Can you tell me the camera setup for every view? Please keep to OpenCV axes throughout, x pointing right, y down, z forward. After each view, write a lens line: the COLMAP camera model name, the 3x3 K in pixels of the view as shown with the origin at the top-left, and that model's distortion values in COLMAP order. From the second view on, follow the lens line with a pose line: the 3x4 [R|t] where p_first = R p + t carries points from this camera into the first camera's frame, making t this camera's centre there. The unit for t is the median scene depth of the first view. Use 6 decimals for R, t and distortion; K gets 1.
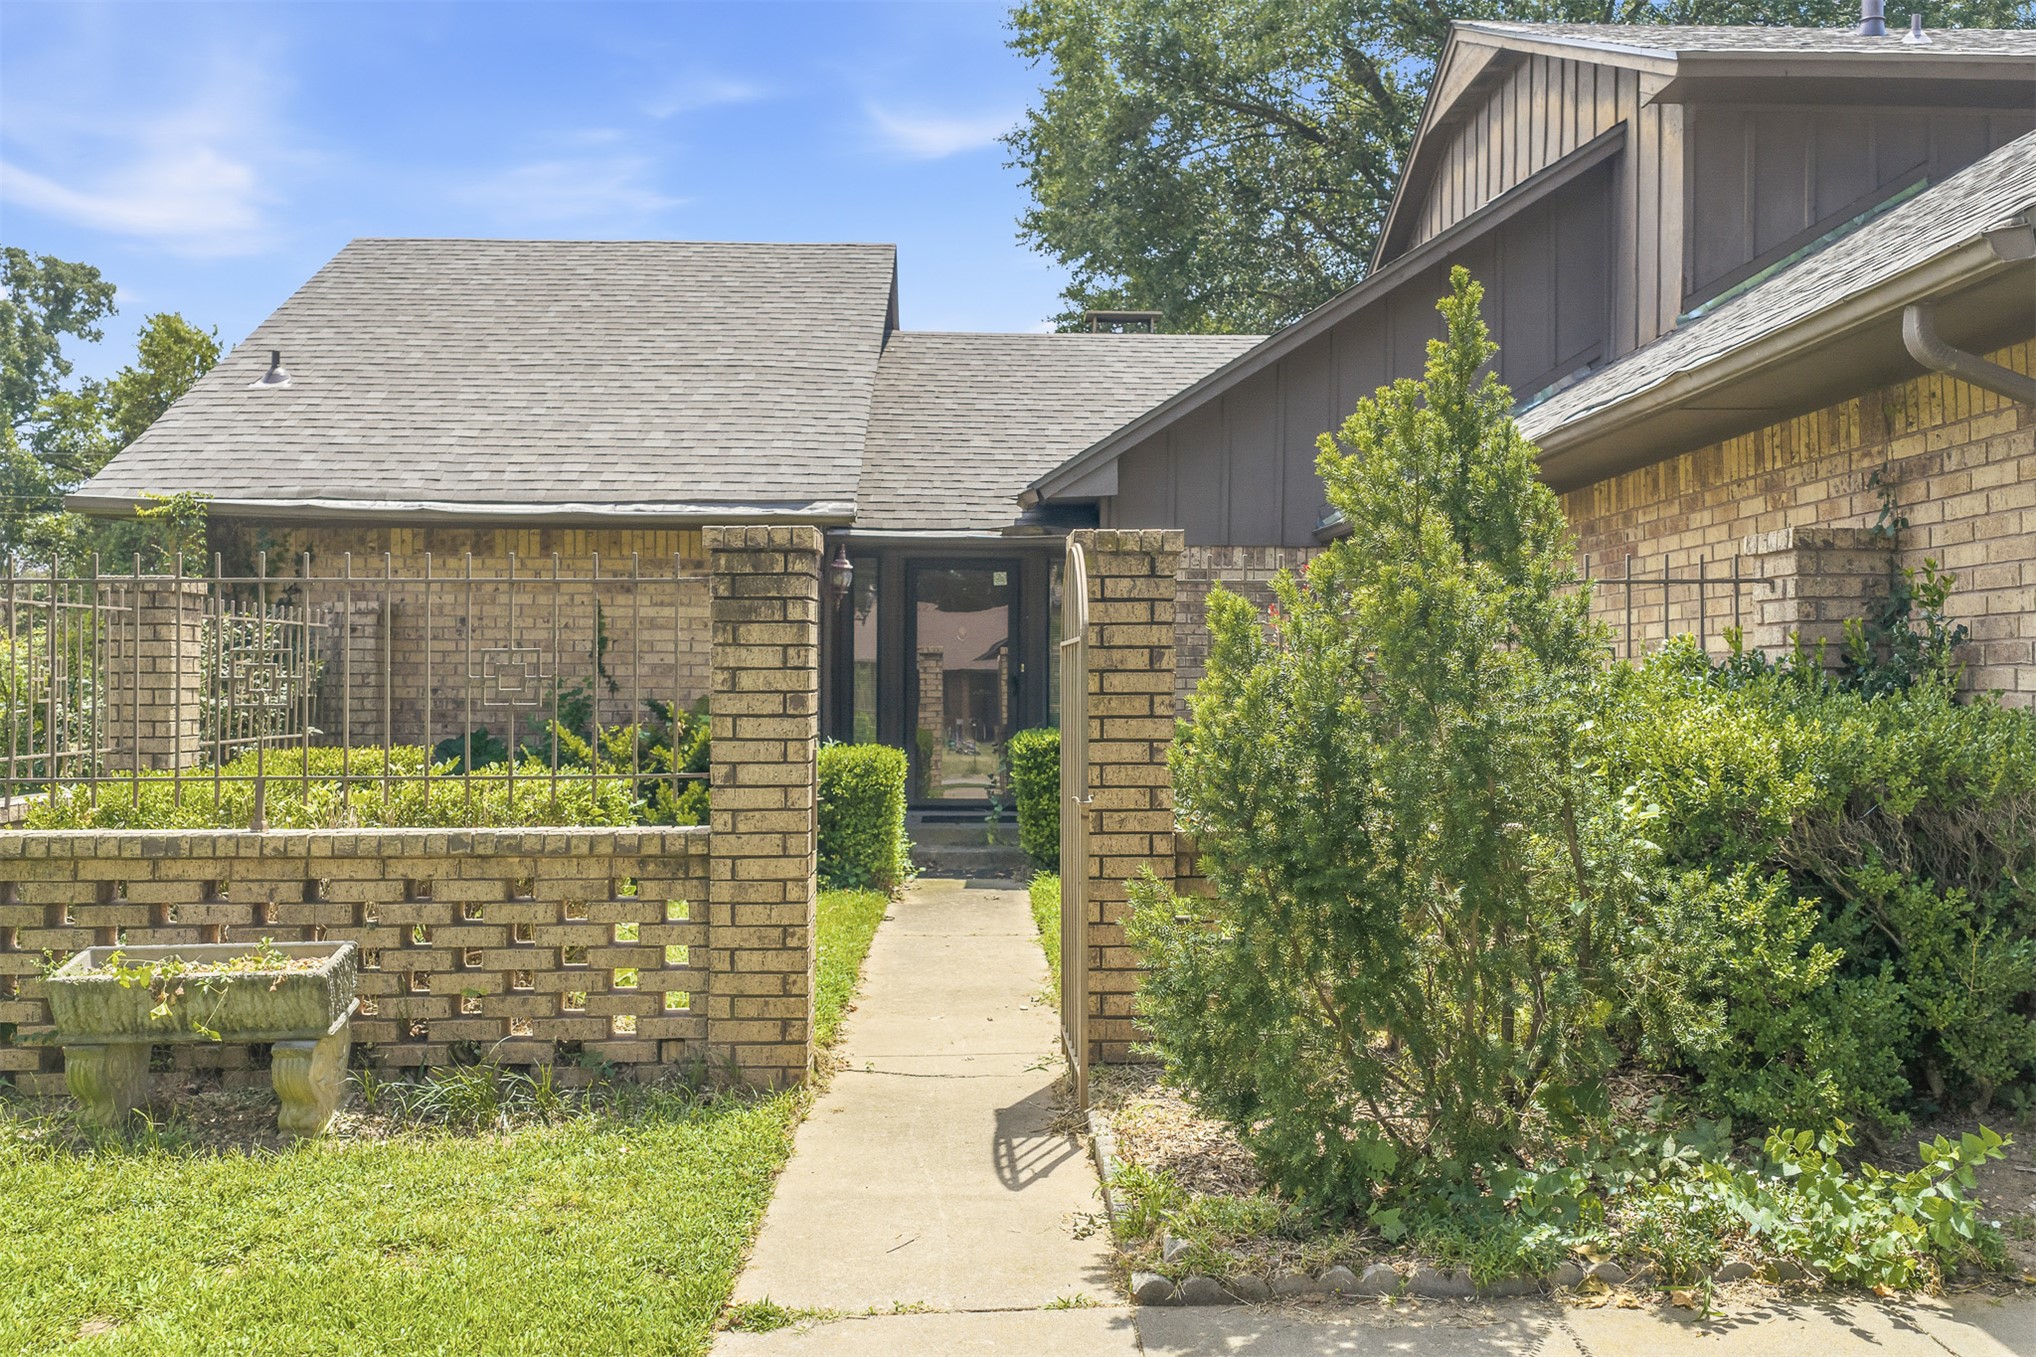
lens RADIAL K [[1753.5, 0, 1018.0], [0, 1753.5, 678.5], [0, 0, 1]] dist [0.000752, -0.002388]
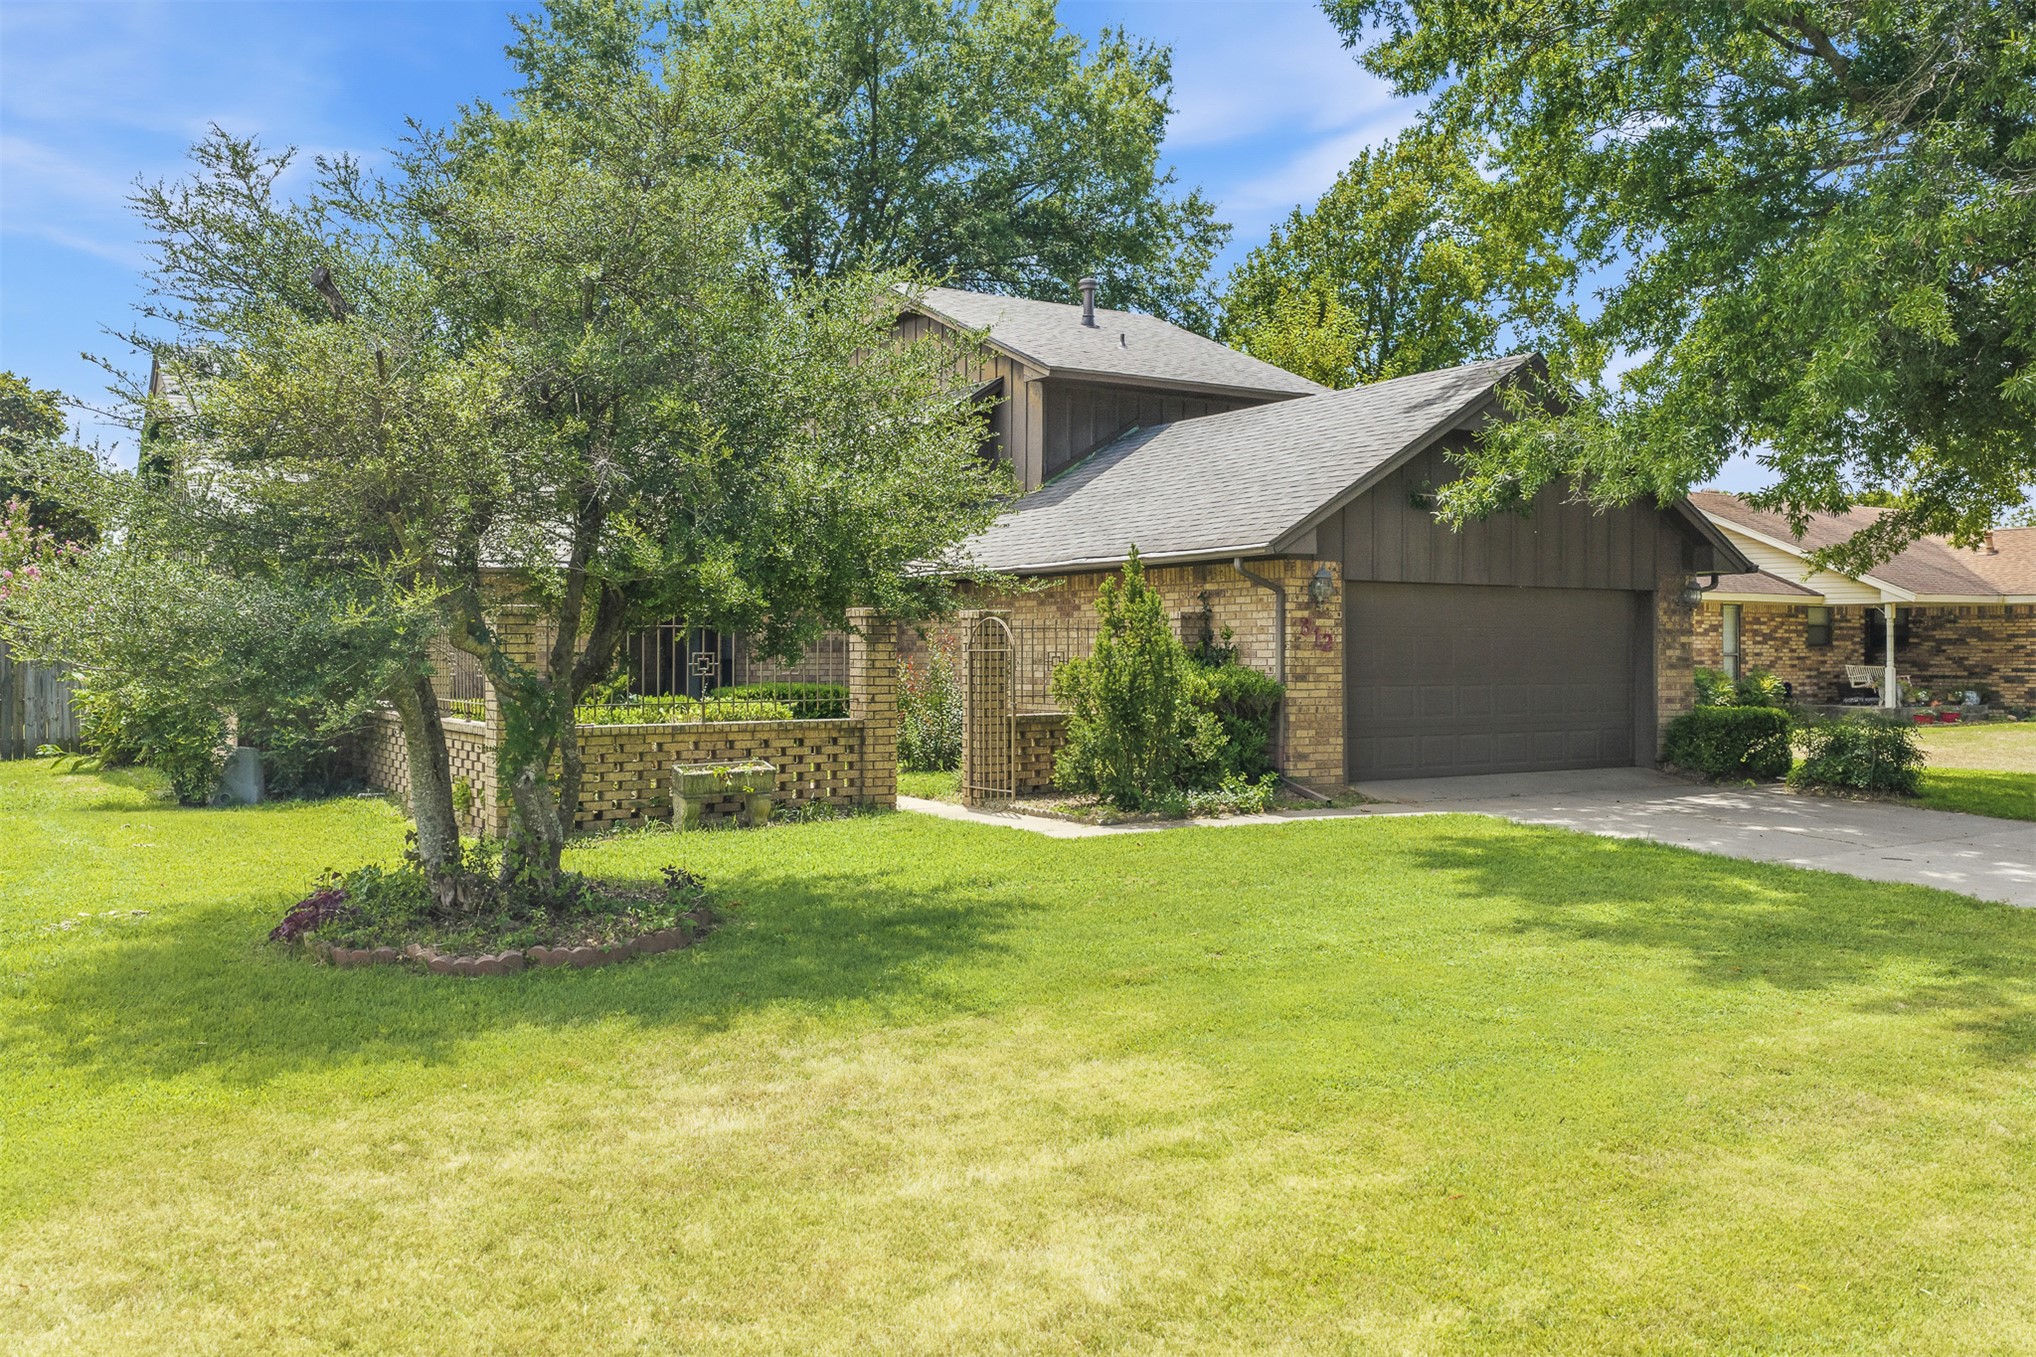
lens RADIAL K [[1589.6, 0, 1020.4], [0, 1589.6, 623.1], [0, 0, 1]] dist [-0.004707, -0.000279]
pose [[0.865632, 0.007546, 0.500624, -1.218658], [0.001877, 0.999830, -0.018316, -0.017218], [-0.500678, 0.016795, 0.865471, -1.288718]]
